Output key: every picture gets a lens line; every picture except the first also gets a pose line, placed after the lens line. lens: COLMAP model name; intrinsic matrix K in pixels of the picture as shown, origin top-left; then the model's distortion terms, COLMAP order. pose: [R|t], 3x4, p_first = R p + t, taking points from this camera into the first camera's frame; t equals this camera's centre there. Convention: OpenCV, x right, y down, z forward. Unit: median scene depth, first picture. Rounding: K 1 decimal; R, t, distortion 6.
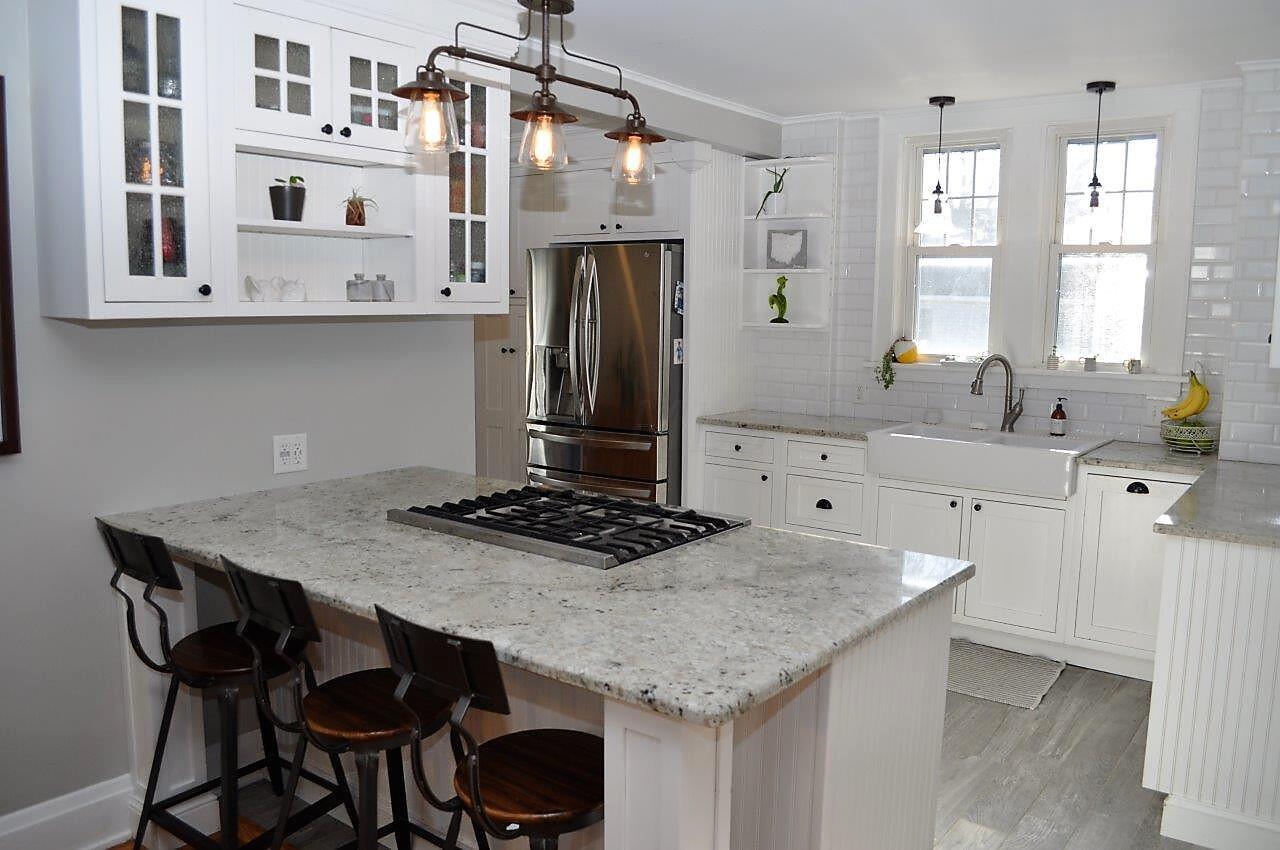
lens RADIAL K [[1013.9, 0, 636.1], [0, 1013.9, 437.2], [0, 0, 1]] dist [-0.076363, 0.007336]
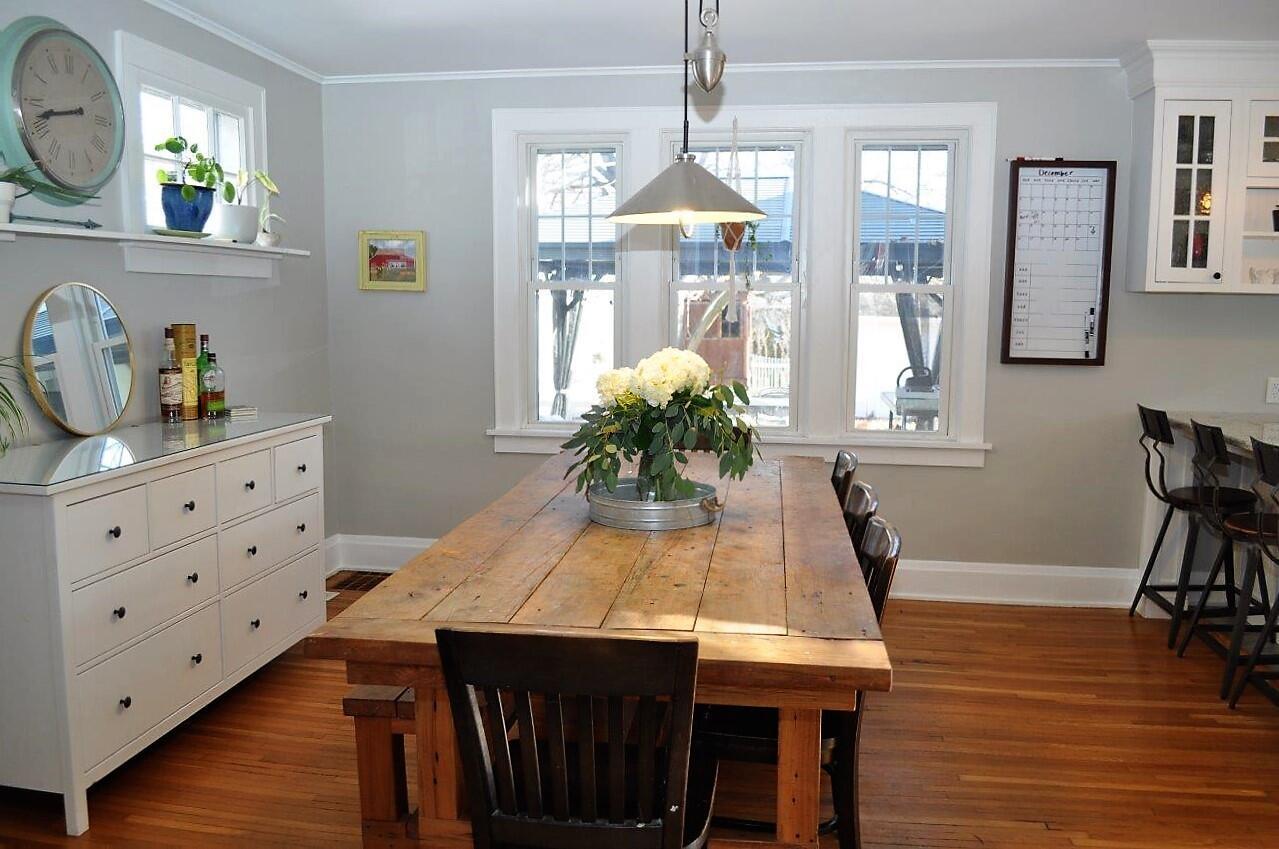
lens RADIAL K [[1013.1, 0, 646.2], [0, 1013.1, 442.0], [0, 0, 1]] dist [-0.076363, 0.007336]
pose [[0.488517, 0.103165, -0.866434, 0.498591], [-0.119982, 0.991496, 0.050407, 0.142242], [0.864266, 0.079332, 0.496741, -0.556134]]
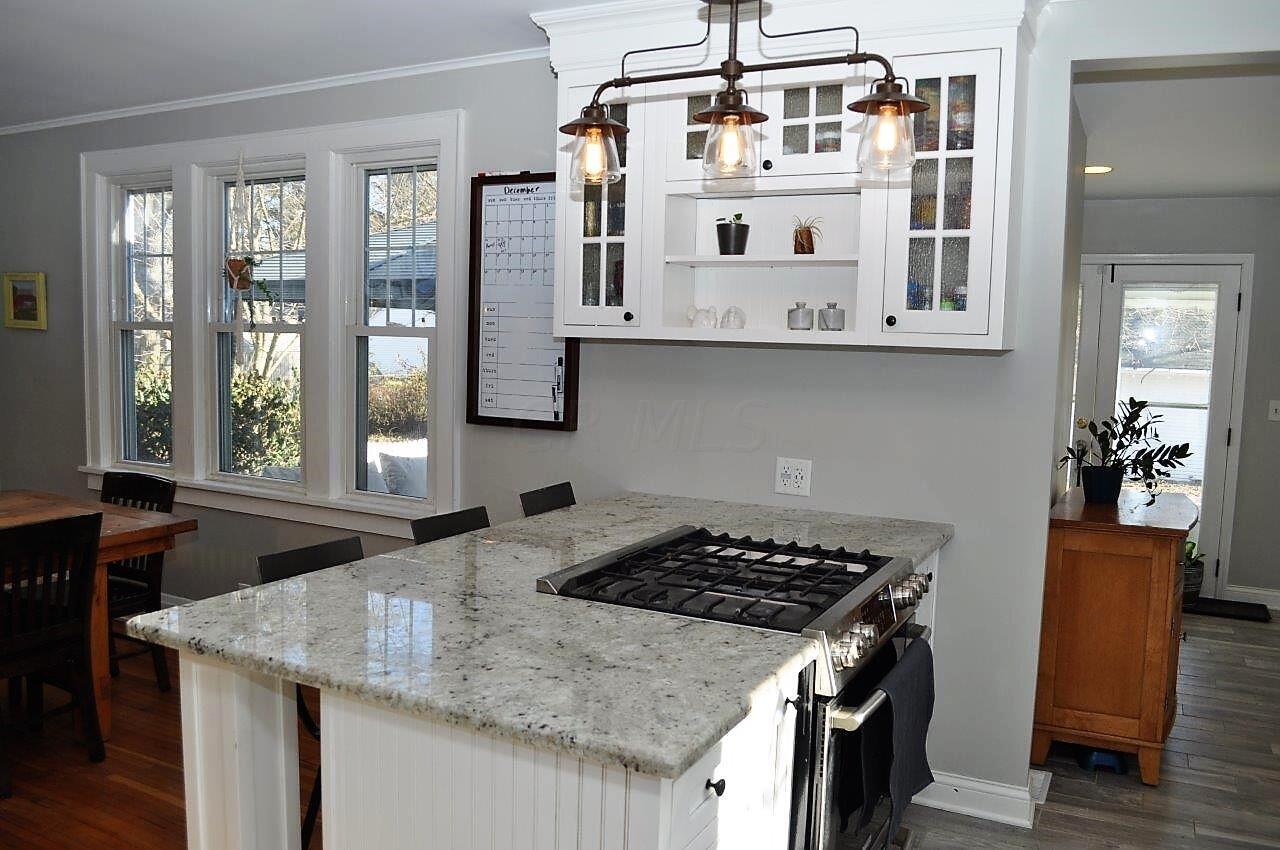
lens RADIAL K [[1013.9, 0, 639.9], [0, 1013.9, 430.8], [0, 0, 1]] dist [-0.076363, 0.007336]
pose [[0.171251, 0.079045, -0.982051, 0.723264], [-0.159316, 0.985880, 0.051572, -0.066051], [0.972261, 0.147624, 0.181426, 0.715147]]
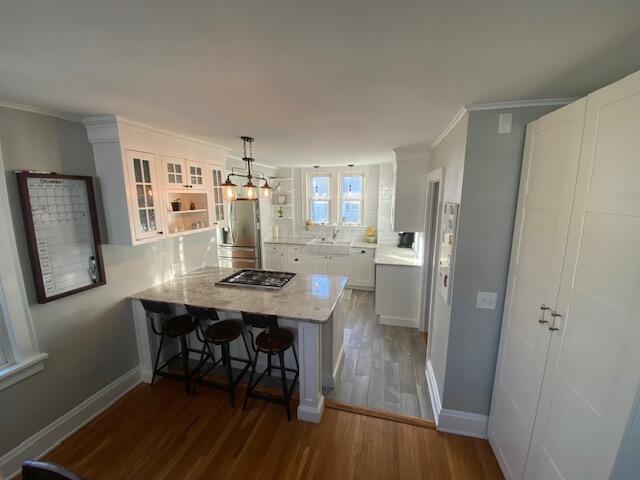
lens RADIAL K [[258.8, 0, 319.9], [0, 258.8, 238.3], [0, 0, 1]] dist [0.001003, -0.008021]
pose [[0.923714, -0.080285, 0.374576, -0.219282], [0.067977, 0.996627, 0.045980, -0.117055], [-0.377004, -0.017010, 0.926055, -0.118967]]
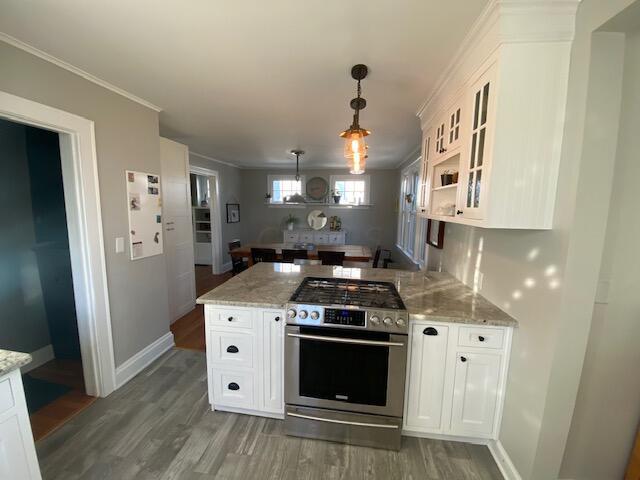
lens RADIAL K [[258.8, 0, 316.0], [0, 258.8, 234.9], [0, 0, 1]] dist [0.001003, -0.008021]
pose [[-0.875097, 0.024031, -0.483351, 0.328197], [-0.098043, 0.969252, 0.225694, -0.208022], [0.473913, 0.244893, -0.845833, 1.452107]]
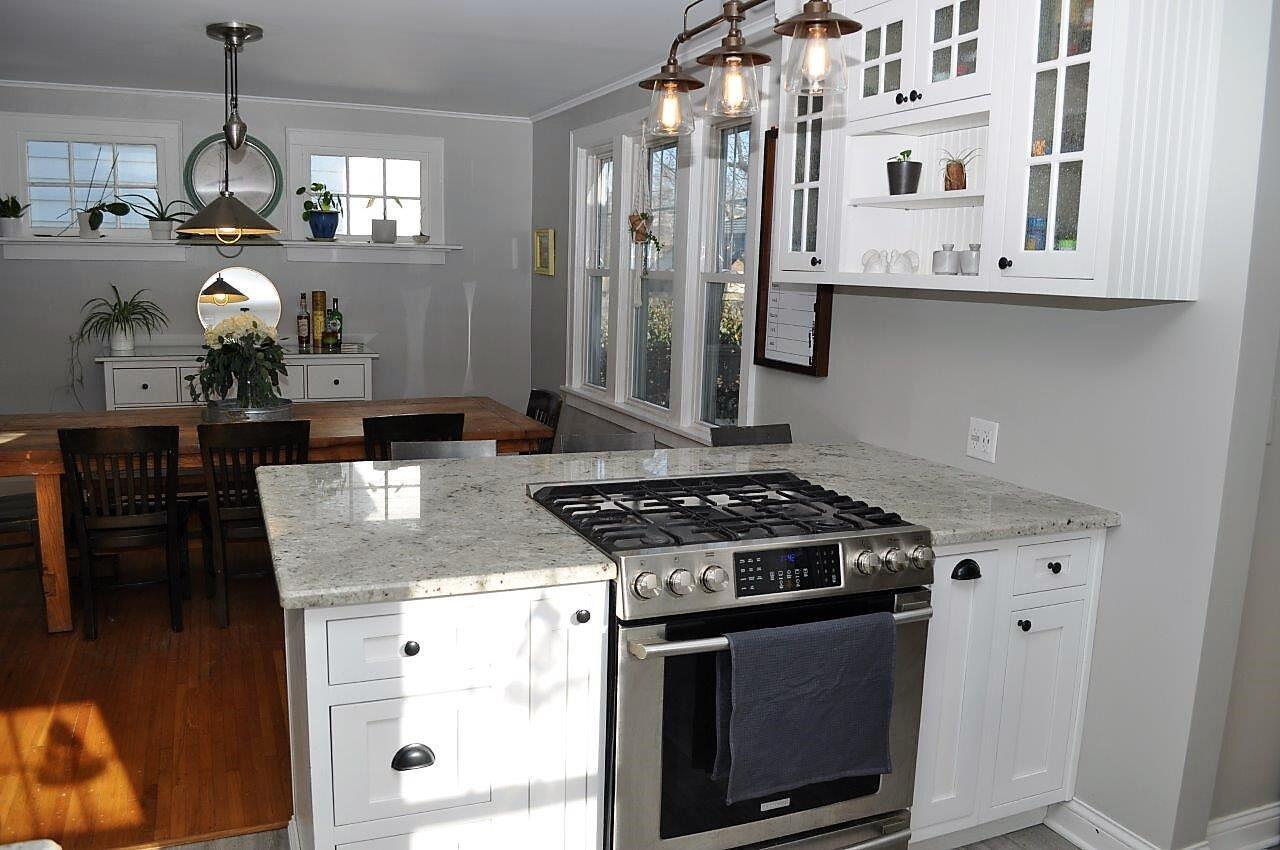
lens RADIAL K [[1013.9, 0, 636.4], [0, 1013.9, 422.1], [0, 0, 1]] dist [-0.076363, 0.007336]
pose [[-0.492622, 0.096539, -0.864872, 0.690468], [-0.158957, 0.967126, 0.198493, -0.148989], [0.855603, 0.235259, -0.461083, 1.272899]]
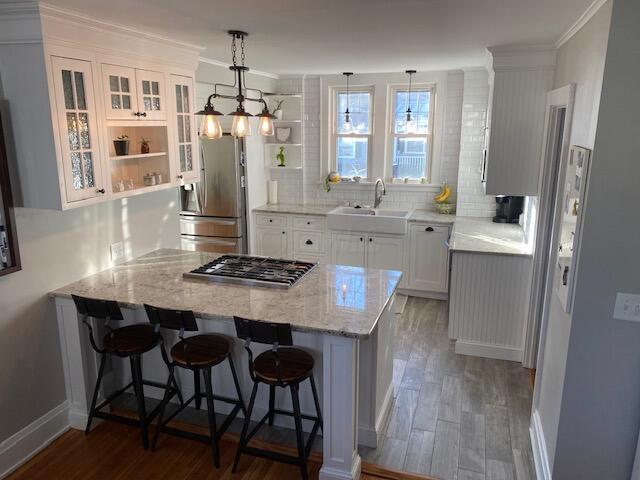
lens RADIAL K [[496.8, 0, 318.3], [0, 496.8, 235.7], [0, 0, 1]] dist [0.012222, 0.009040]
pose [[0.943239, -0.085695, 0.320870, -0.301334], [0.055462, 0.993214, 0.102223, -0.120113], [-0.327452, -0.078624, 0.941591, -0.244698]]
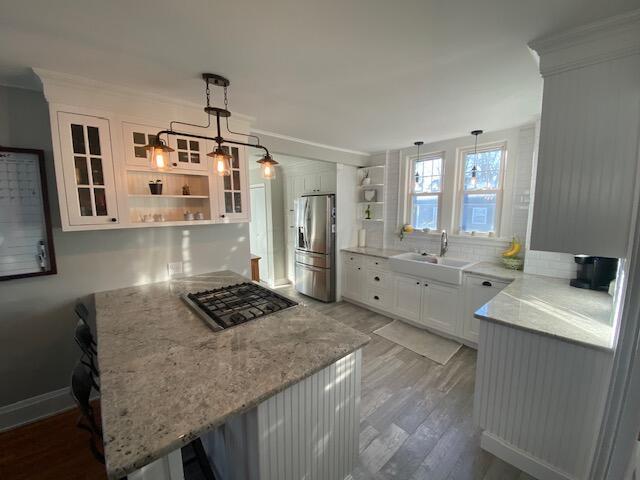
lens RADIAL K [[258.8, 0, 319.5], [0, 258.8, 238.8], [0, 0, 1]] dist [0.001003, -0.008021]
pose [[0.980028, 0.005465, -0.198783, 0.283315], [-0.007354, 0.999935, -0.008768, -0.079230], [0.198722, 0.010055, 0.980004, 0.327493]]
